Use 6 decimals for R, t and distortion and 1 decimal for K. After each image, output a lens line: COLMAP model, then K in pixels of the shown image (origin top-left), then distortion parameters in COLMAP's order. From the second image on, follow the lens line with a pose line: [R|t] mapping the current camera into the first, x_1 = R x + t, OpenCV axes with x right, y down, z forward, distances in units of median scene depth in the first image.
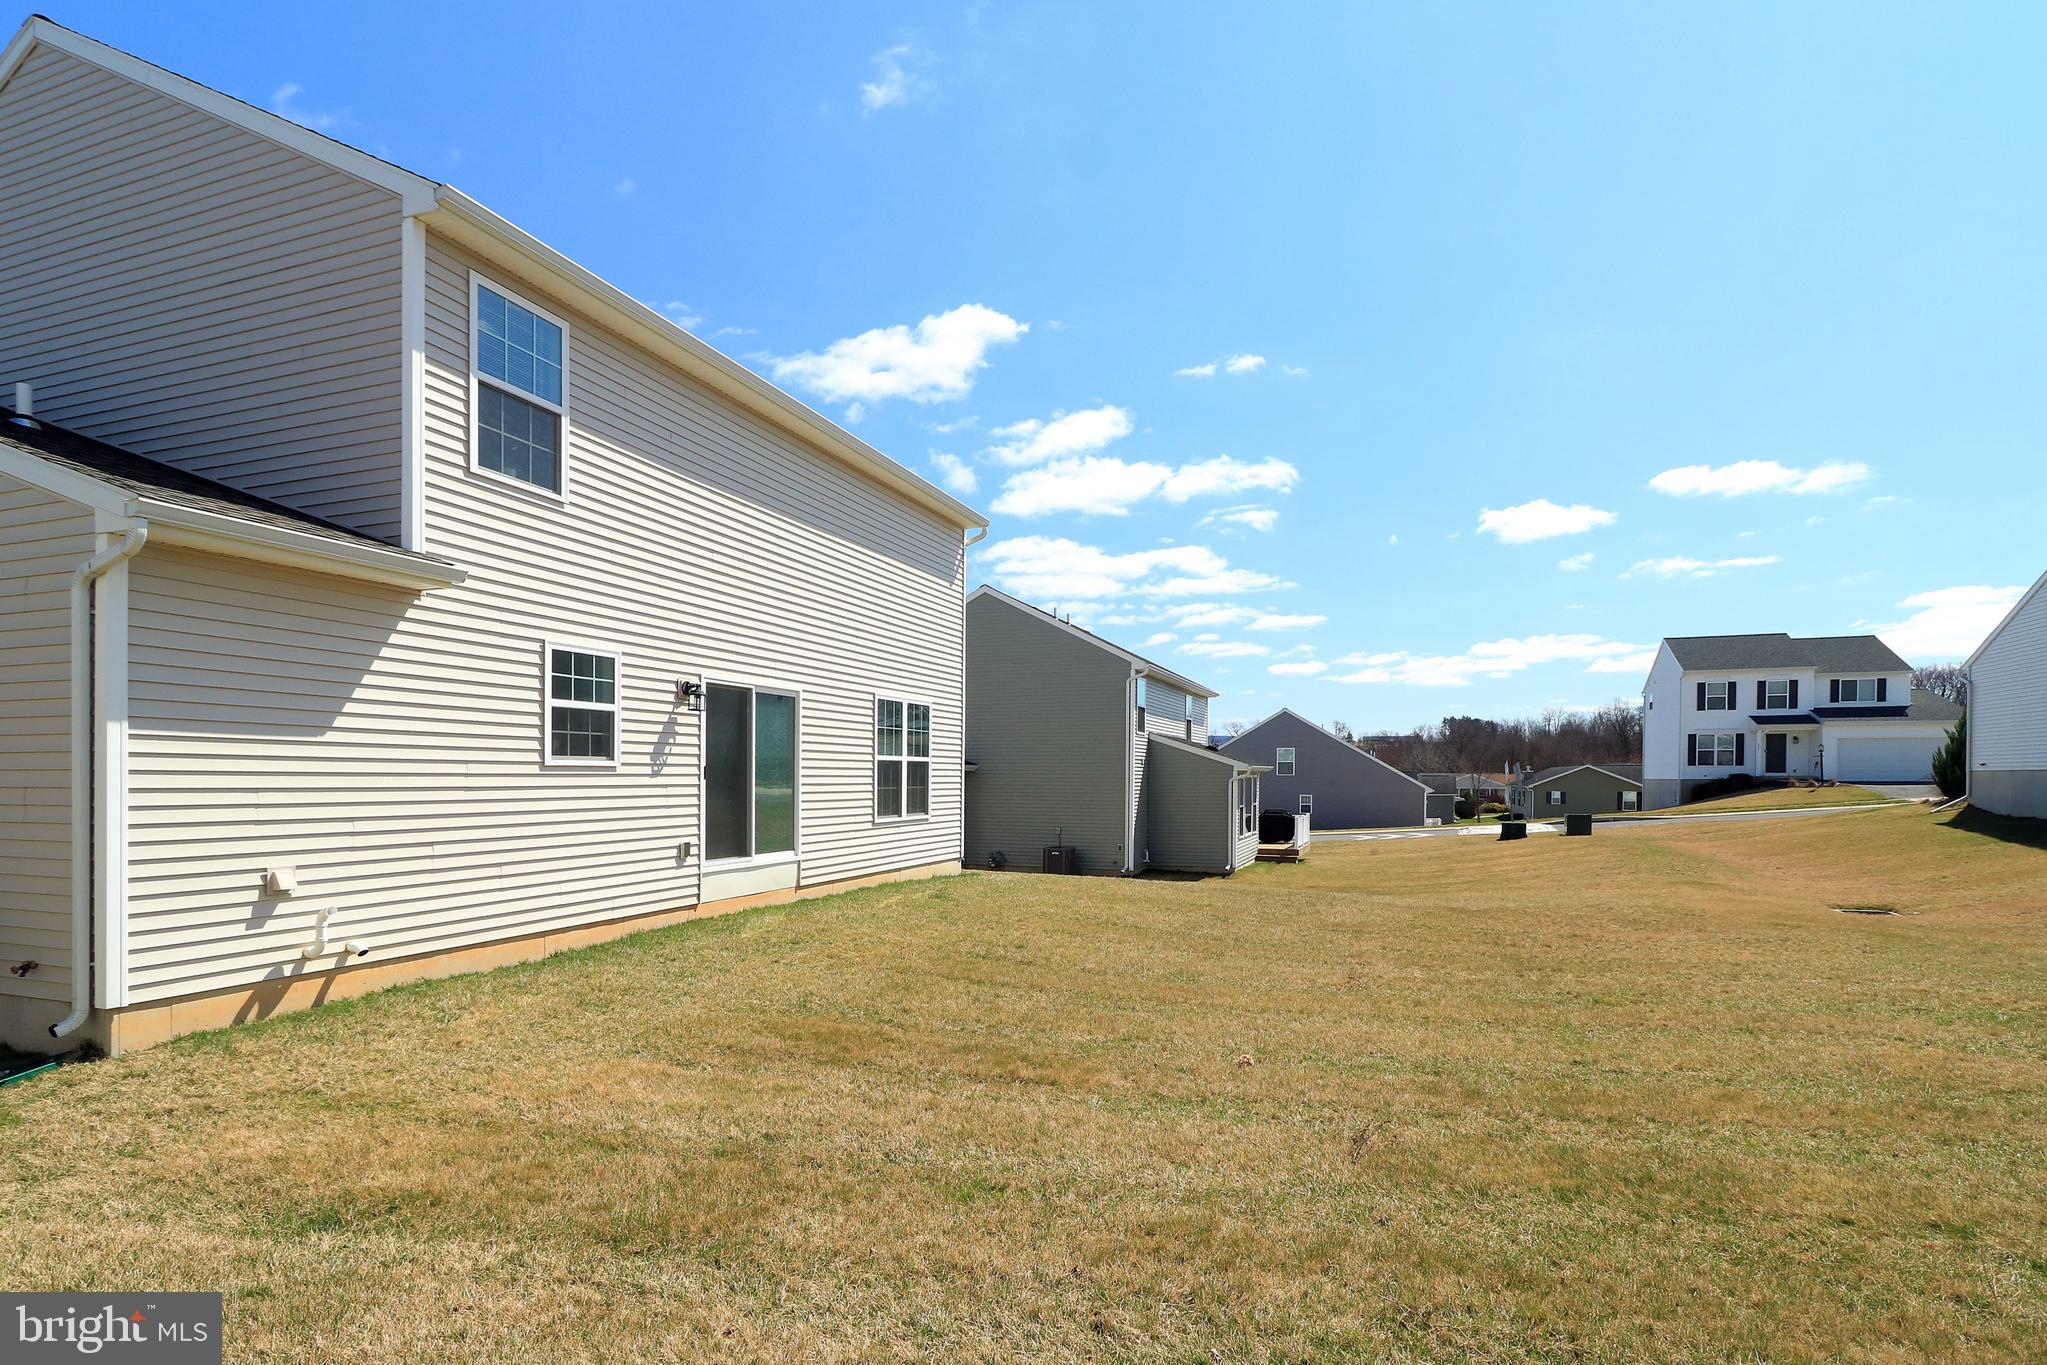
lens RADIAL K [[1011.1, 0, 1026.7], [0, 1011.1, 776.4], [0, 0, 1]] dist [-0.000223, 0.001027]
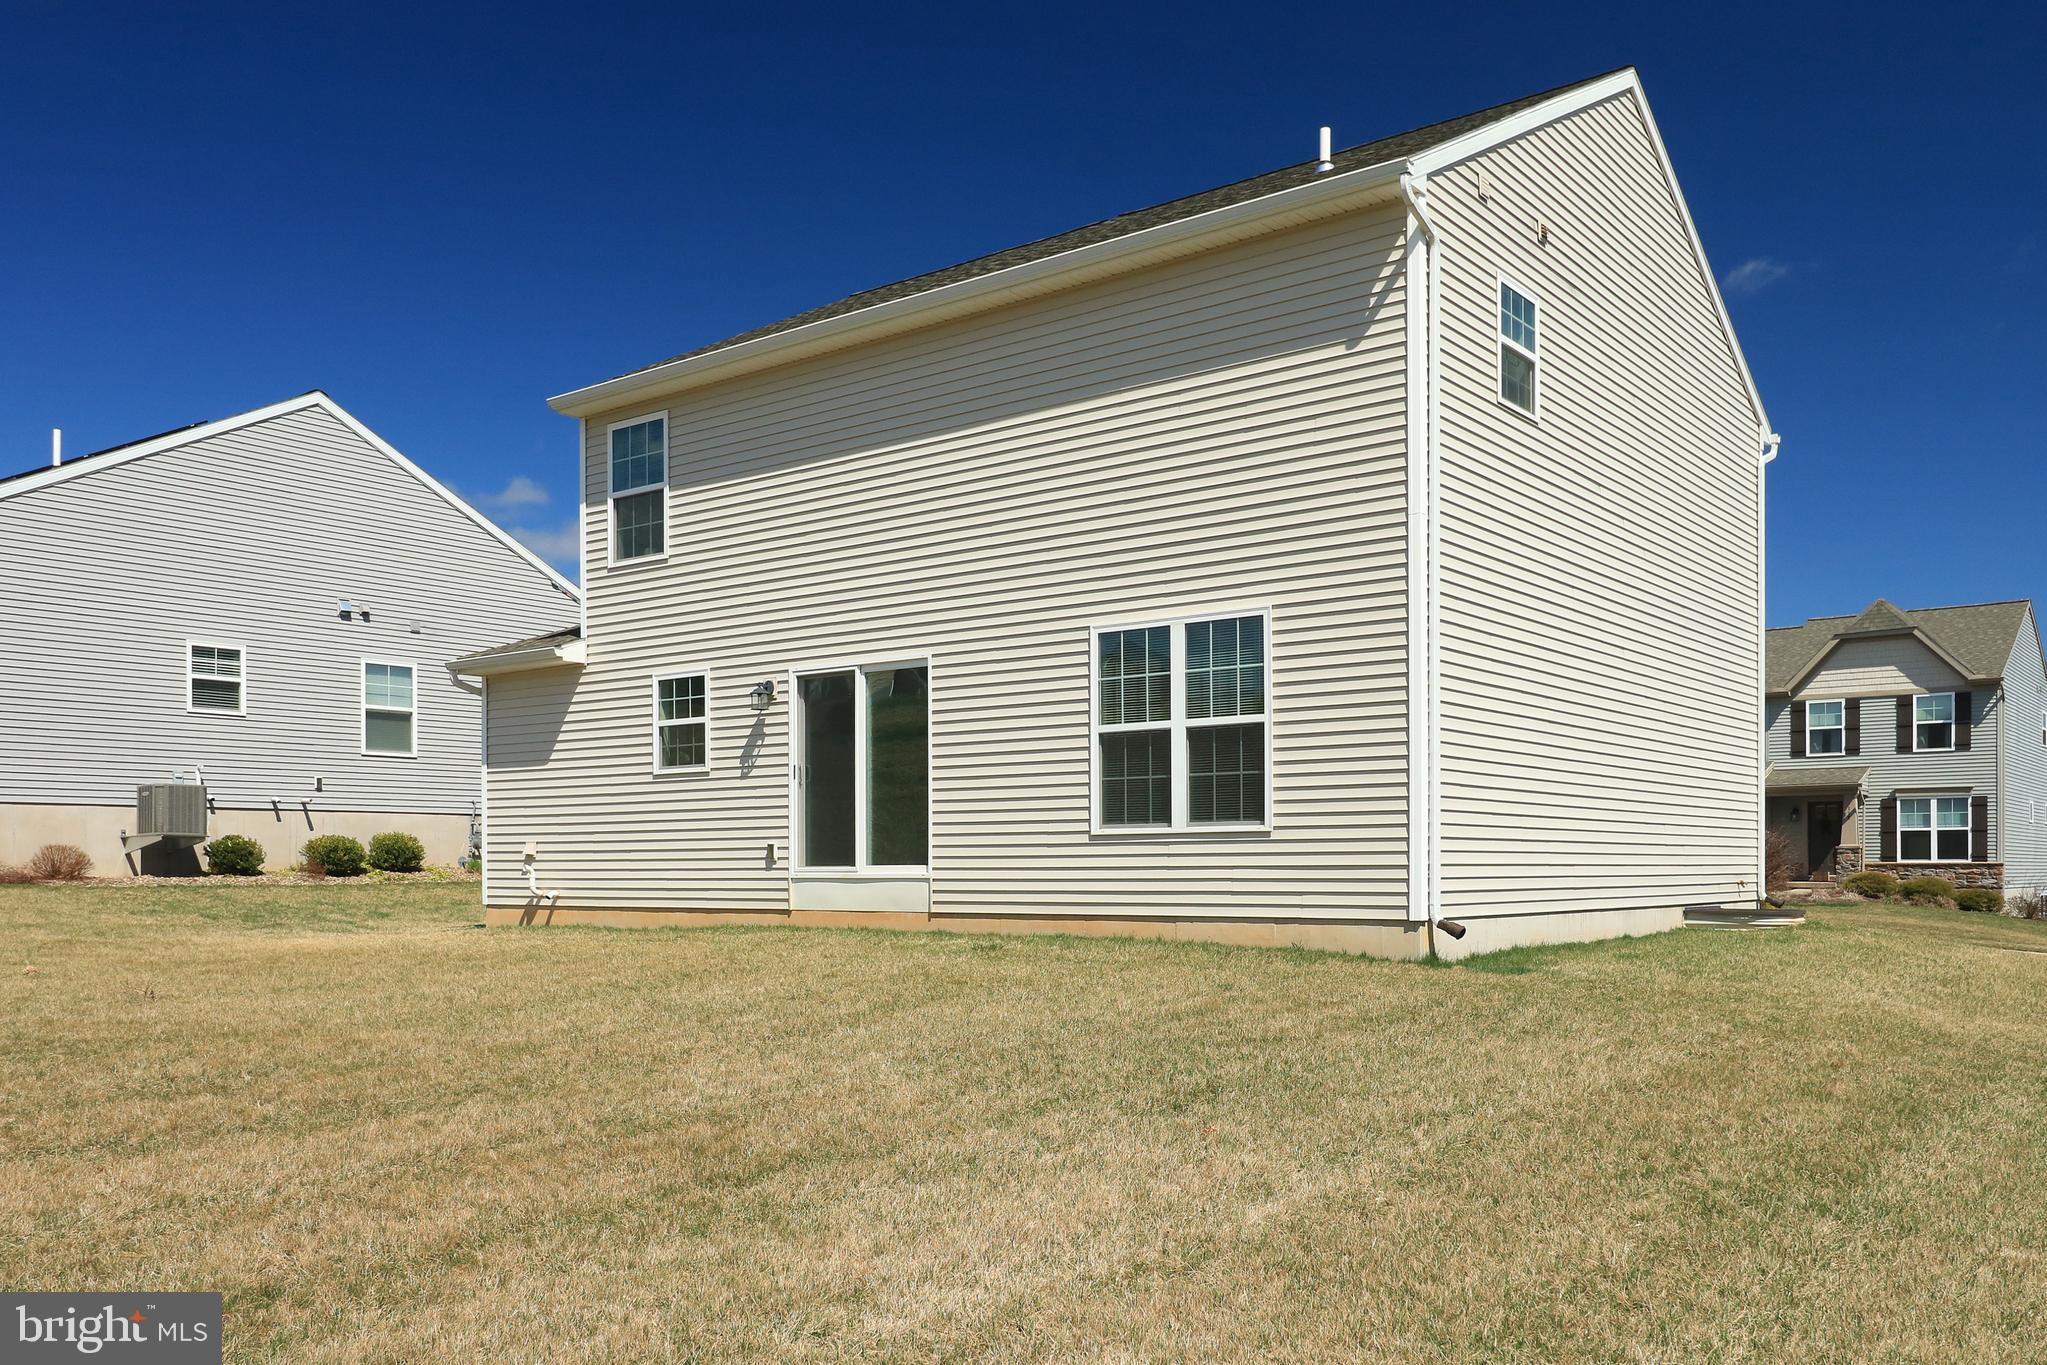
lens RADIAL K [[1715.9, 0, 1005.7], [0, 1715.9, 855.7], [0, 0, 1]] dist [-0.003693, -0.007861]
pose [[-0.310719, -0.010259, -0.950447, 1.101304], [0.002907, 0.999927, -0.011744, 0.090541], [0.950498, -0.006412, -0.310666, 1.623035]]
